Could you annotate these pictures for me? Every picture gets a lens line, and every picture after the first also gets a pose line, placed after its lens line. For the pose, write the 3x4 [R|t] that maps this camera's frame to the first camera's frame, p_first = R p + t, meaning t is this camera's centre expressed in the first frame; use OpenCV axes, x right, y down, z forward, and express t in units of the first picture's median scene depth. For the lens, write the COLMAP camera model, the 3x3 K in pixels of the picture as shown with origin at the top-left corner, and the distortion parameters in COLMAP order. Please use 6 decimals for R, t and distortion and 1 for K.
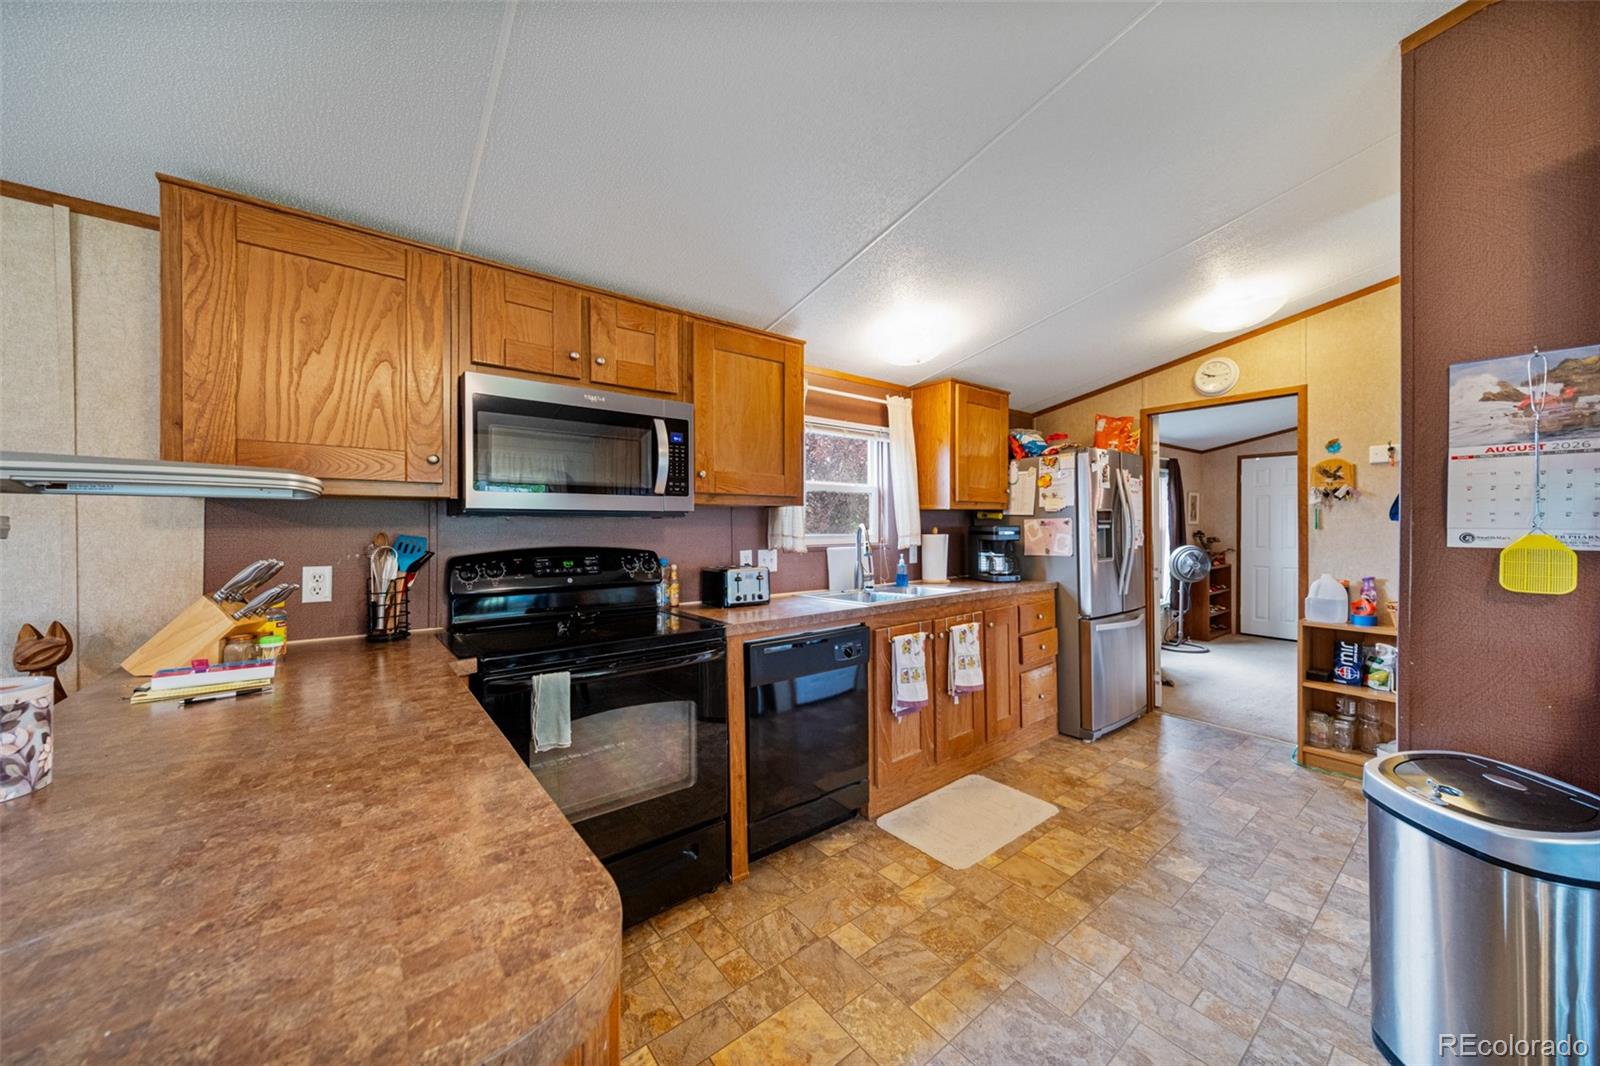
lens RADIAL K [[559.4, 0, 795.5], [0, 559.4, 530.7], [0, 0, 1]] dist [0.001246, 0.000120]
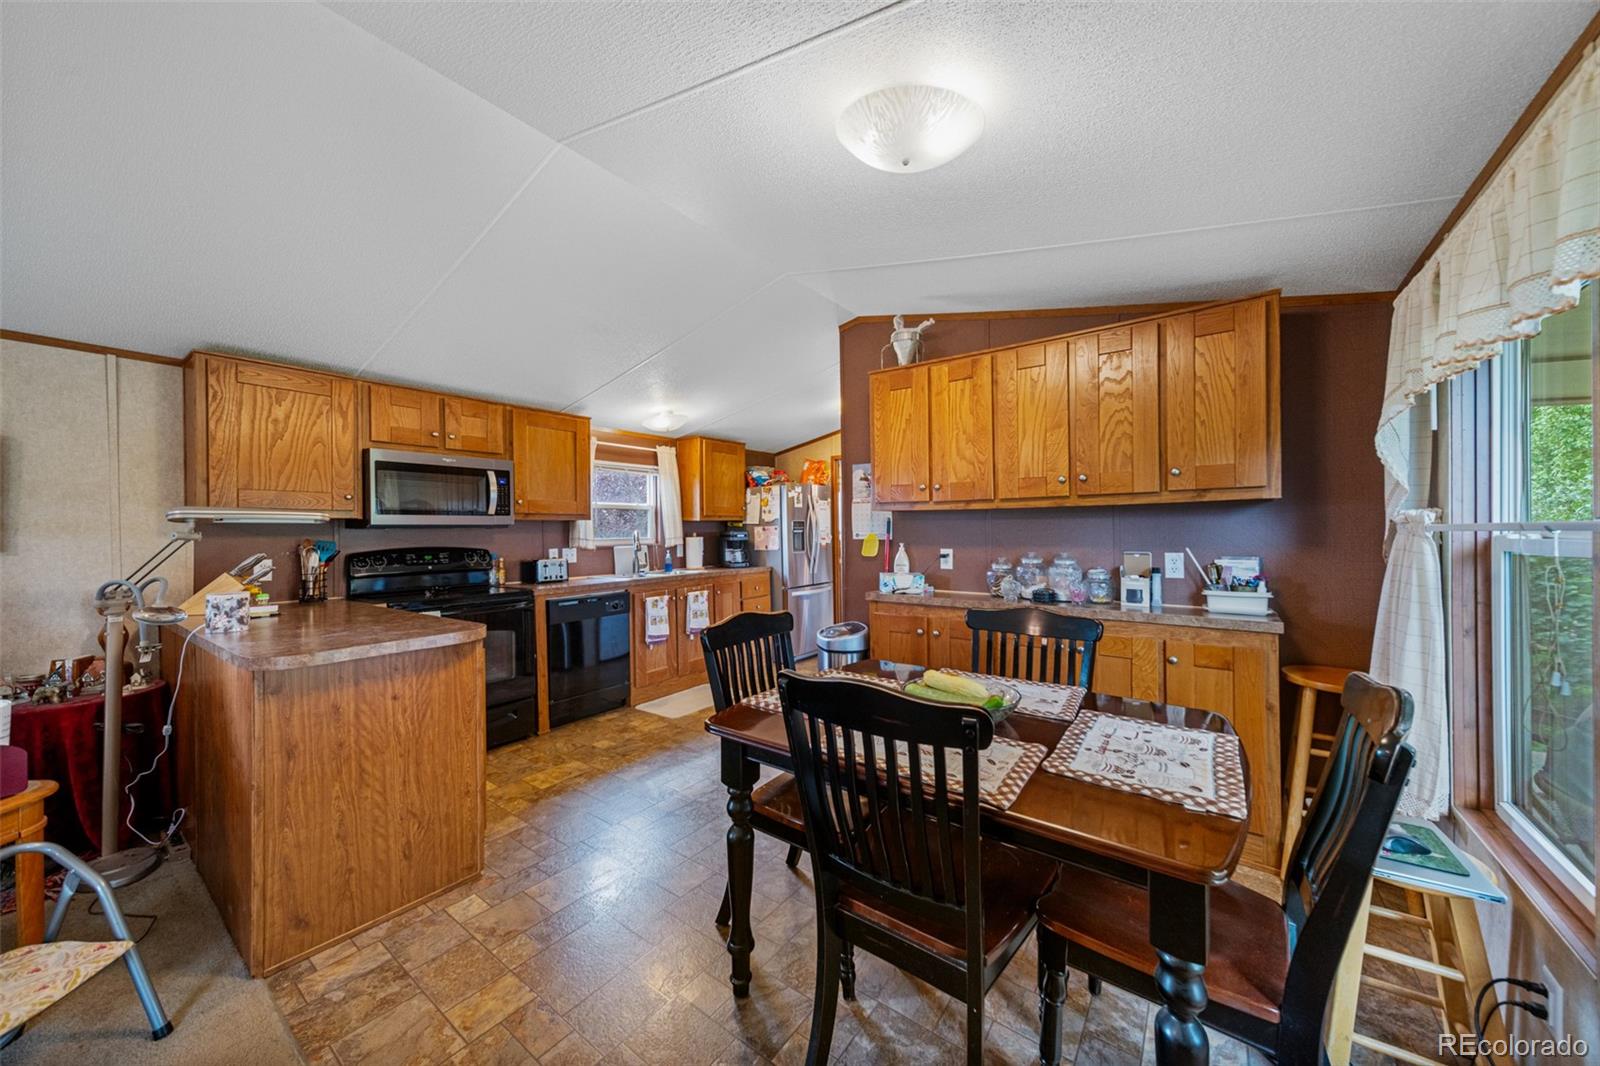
lens RADIAL K [[560.7, 0, 800.6], [0, 560.7, 535.6], [0, 0, 1]] dist [0.000484, 0.005613]
pose [[0.962544, -0.009691, 0.270951, 0.168048], [0.009644, 0.999952, 0.001506, 0.004124], [-0.270953, 0.001164, 0.962592, -0.756744]]
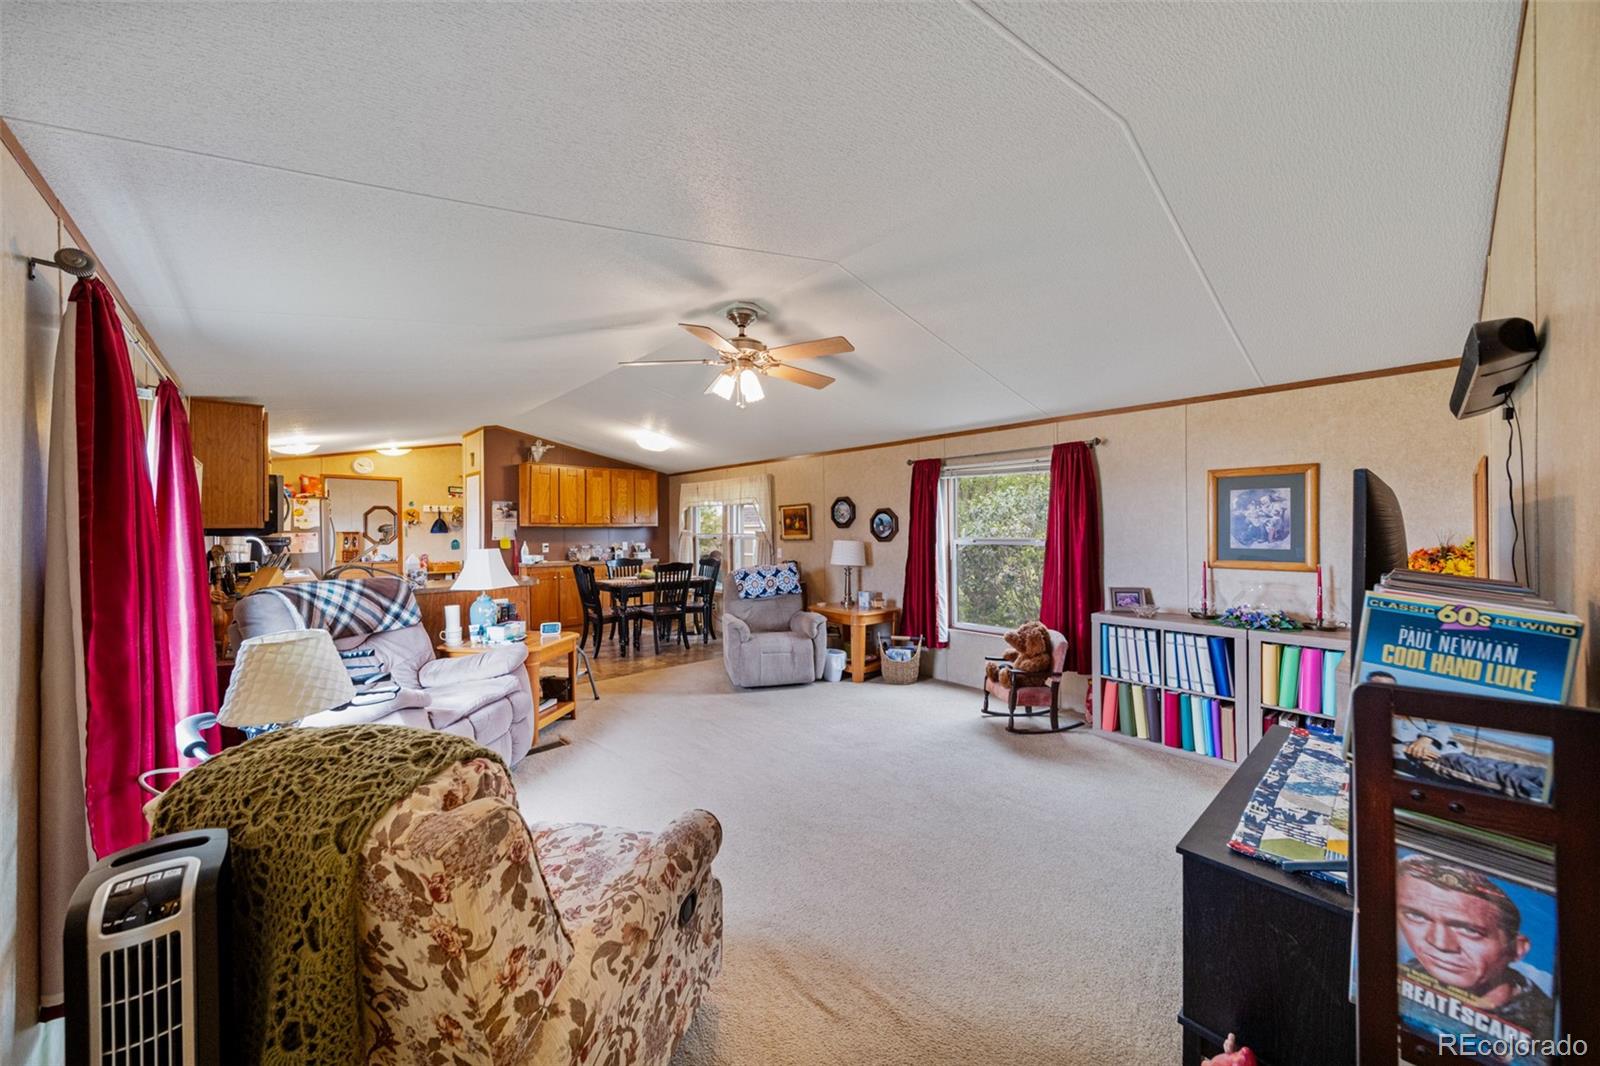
lens RADIAL K [[559.4, 0, 795.5], [0, 559.4, 530.7], [0, 0, 1]] dist [0.001246, 0.000120]
pose [[-0.079958, -0.000291, 0.996798, -2.131906], [0.015885, 0.999873, 0.001566, -0.008561], [-0.996672, 0.015959, -0.079943, -0.656885]]
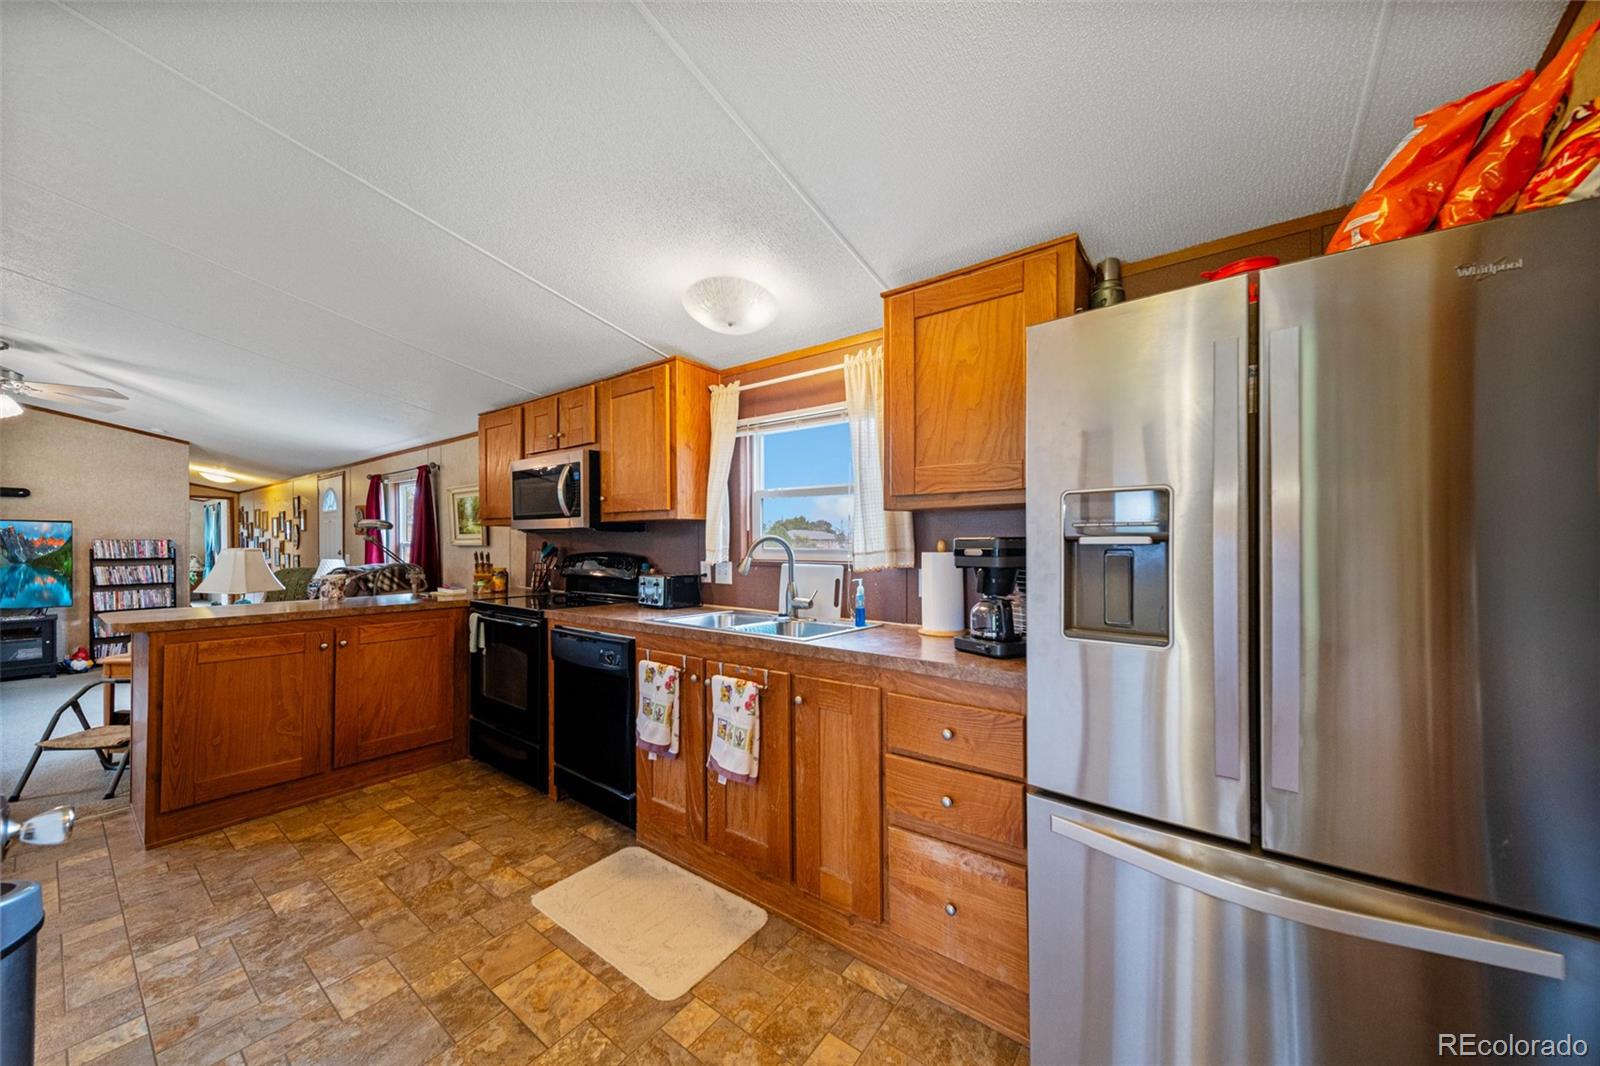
lens RADIAL K [[559.4, 0, 795.5], [0, 559.4, 530.7], [0, 0, 1]] dist [0.001246, 0.000120]
pose [[0.269516, -0.004591, -0.962985, 1.132252], [-0.004812, 0.999970, -0.006114, -0.018065], [0.962984, 0.006282, 0.269486, 0.991004]]
